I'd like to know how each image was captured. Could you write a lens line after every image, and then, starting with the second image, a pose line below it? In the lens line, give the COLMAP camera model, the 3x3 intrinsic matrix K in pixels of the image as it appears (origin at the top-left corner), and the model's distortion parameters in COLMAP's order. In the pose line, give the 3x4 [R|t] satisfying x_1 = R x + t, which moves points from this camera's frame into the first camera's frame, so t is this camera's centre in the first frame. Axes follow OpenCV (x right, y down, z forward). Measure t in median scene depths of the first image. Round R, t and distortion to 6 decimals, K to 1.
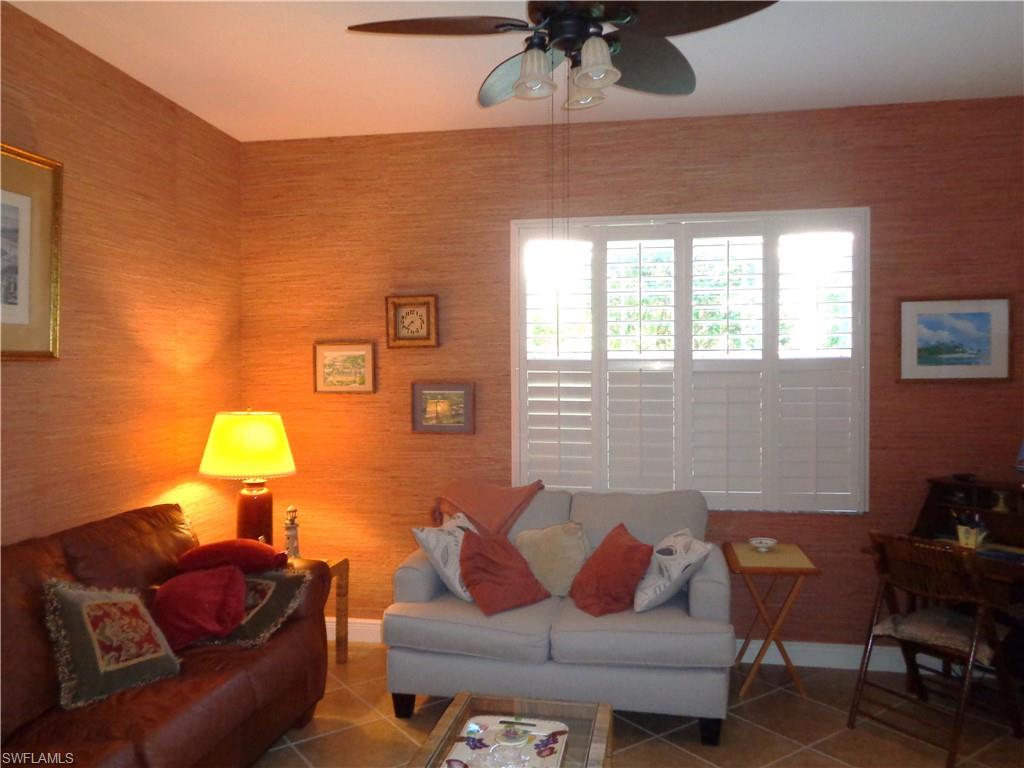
lens RADIAL K [[774.5, 0, 516.8], [0, 774.5, 382.2], [0, 0, 1]] dist [0.005116, 0.008884]
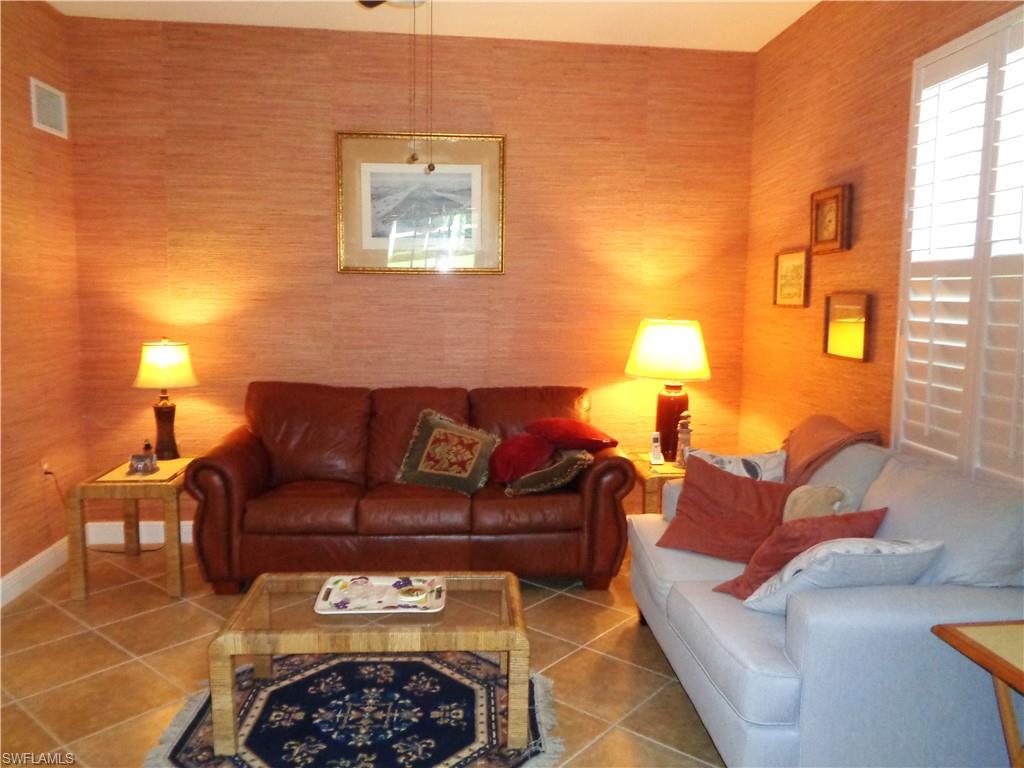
lens RADIAL K [[774.5, 0, 515.7], [0, 774.5, 380.5], [0, 0, 1]] dist [0.005116, 0.008884]
pose [[0.253435, 0.109792, -0.961102, 0.656394], [-0.021756, 0.993934, 0.107806, 0.010368], [0.967108, -0.006412, 0.254287, 0.509623]]
